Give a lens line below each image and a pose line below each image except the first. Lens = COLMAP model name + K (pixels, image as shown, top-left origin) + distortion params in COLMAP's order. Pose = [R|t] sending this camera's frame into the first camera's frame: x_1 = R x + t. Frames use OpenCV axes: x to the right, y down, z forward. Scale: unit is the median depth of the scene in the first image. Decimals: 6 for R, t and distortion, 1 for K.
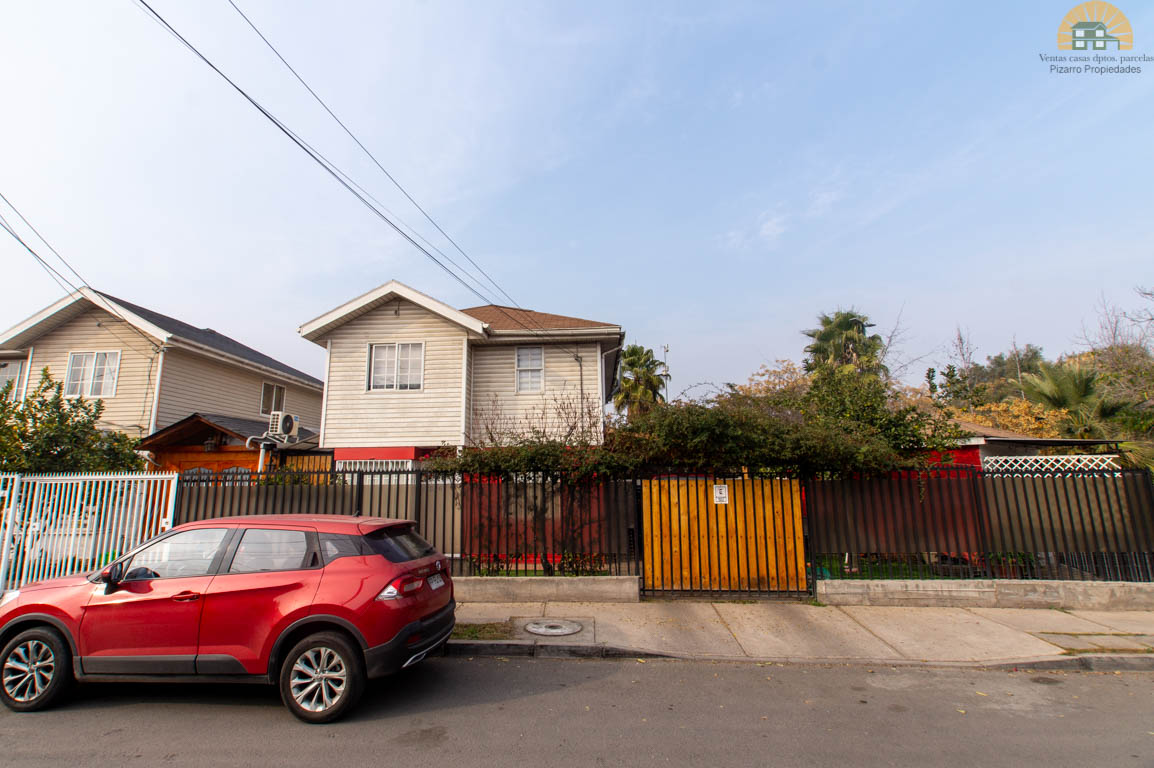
lens RADIAL K [[553.2, 0, 576.0], [0, 553.2, 382.6], [0, 0, 1]] dist [0.002313, -0.001583]
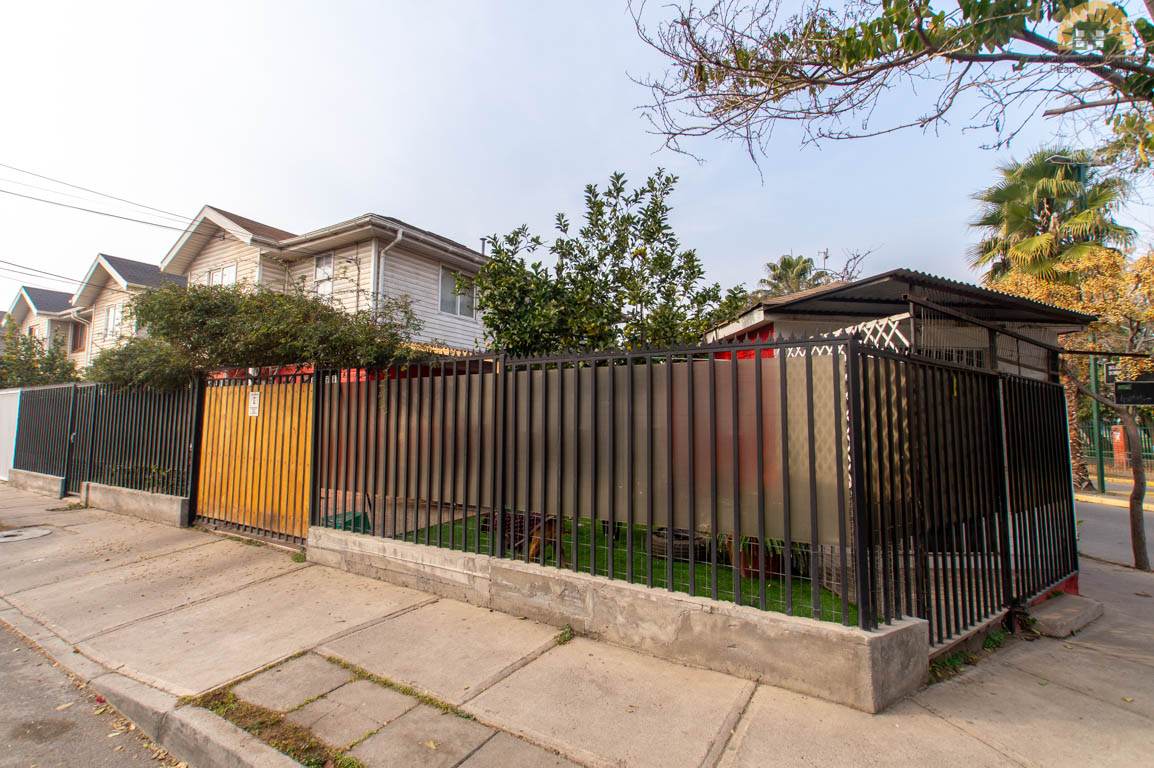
lens RADIAL K [[553.2, 0, 577.3], [0, 553.2, 378.2], [0, 0, 1]] dist [0.002313, -0.001583]
pose [[0.872366, -0.027087, -0.488102, 0.759734], [0.070967, 0.994904, 0.071624, 0.107007], [0.483674, -0.097122, 0.869843, 0.415809]]
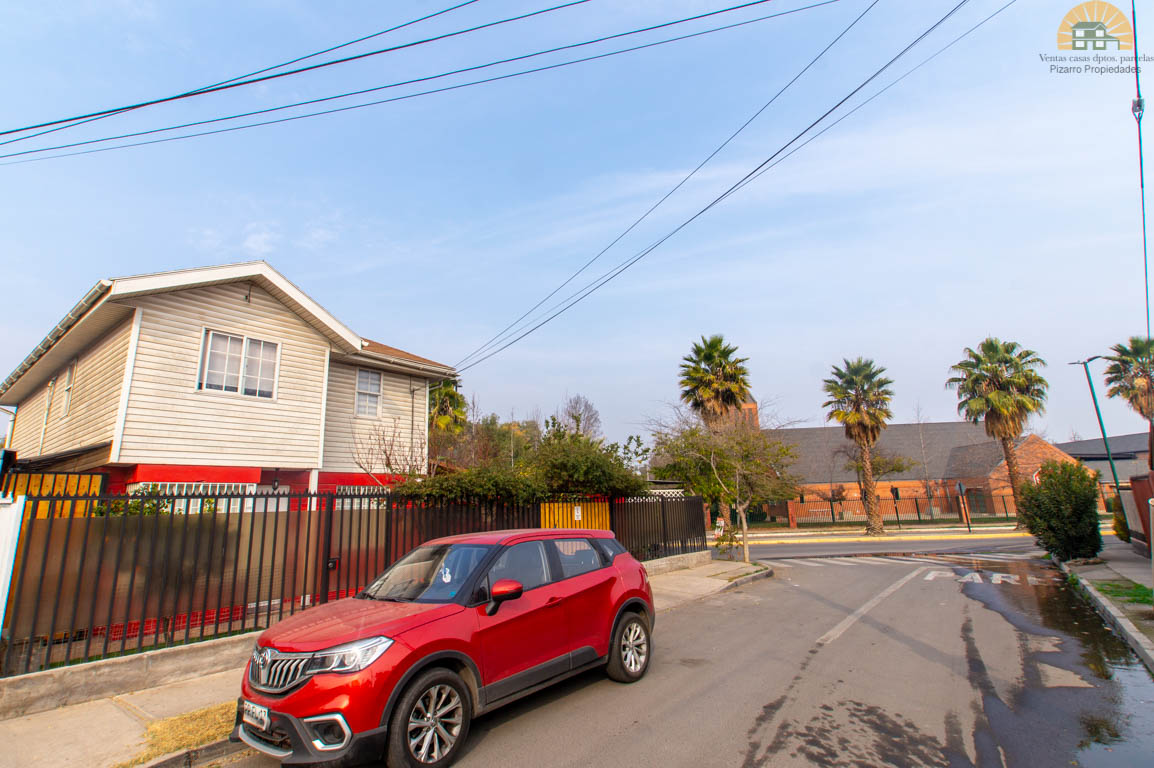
lens RADIAL K [[553.2, 0, 567.6], [0, 553.2, 383.8], [0, 0, 1]] dist [0.002313, -0.001583]
pose [[0.567314, 0.169806, 0.805805, -0.715162], [-0.125329, 0.984915, -0.119314, 0.034713], [-0.813909, -0.033302, 0.580037, 0.152307]]
